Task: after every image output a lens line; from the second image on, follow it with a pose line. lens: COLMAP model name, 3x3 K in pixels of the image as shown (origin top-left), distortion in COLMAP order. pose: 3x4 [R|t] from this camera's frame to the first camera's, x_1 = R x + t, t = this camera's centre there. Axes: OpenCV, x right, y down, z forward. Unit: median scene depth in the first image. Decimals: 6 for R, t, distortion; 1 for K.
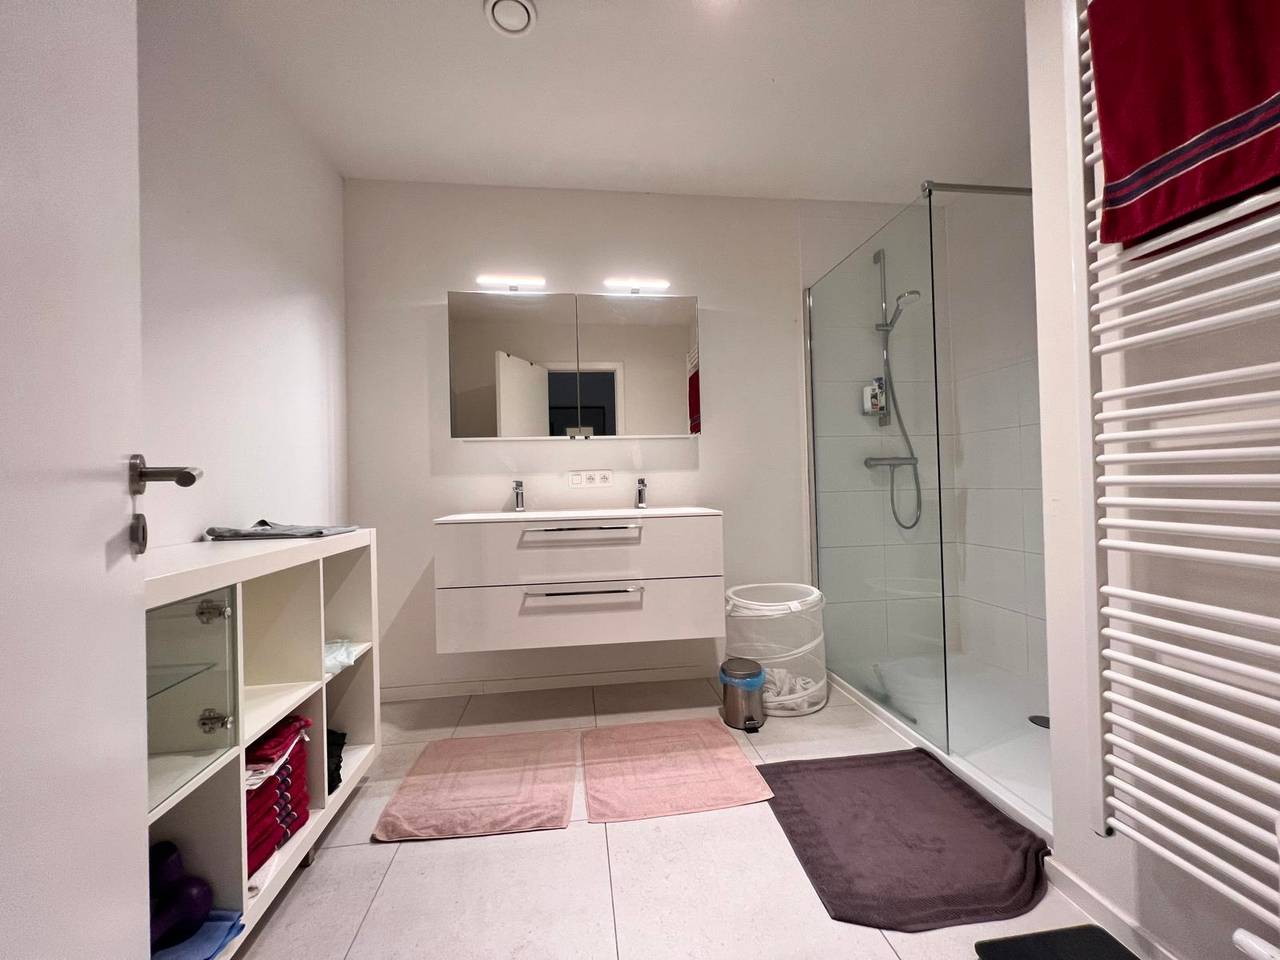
lens RADIAL K [[509.0, 0, 639.1], [0, 509.0, 478.0], [0, 0, 1]] dist [-0.000933, 0.000065]
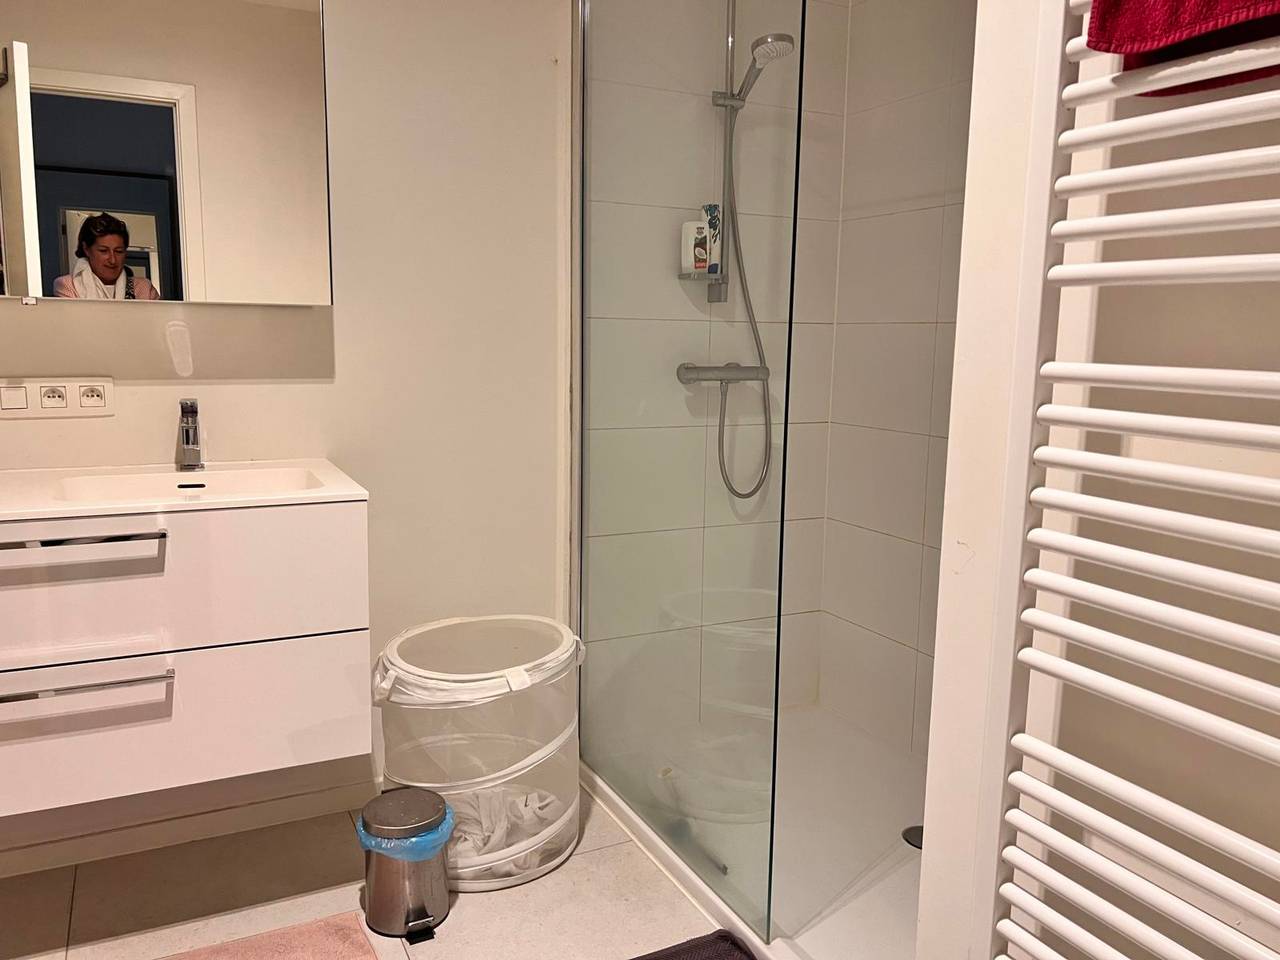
lens RADIAL K [[980.6, 0, 640.0], [0, 980.6, 480.0], [0, 0, 1]] dist [0.020265, -0.005361]
pose [[0.940093, -0.003815, 0.340896, 0.089692], [-0.047399, 0.988763, 0.141778, -0.076864], [-0.337607, -0.149443, 0.929349, 0.100519]]
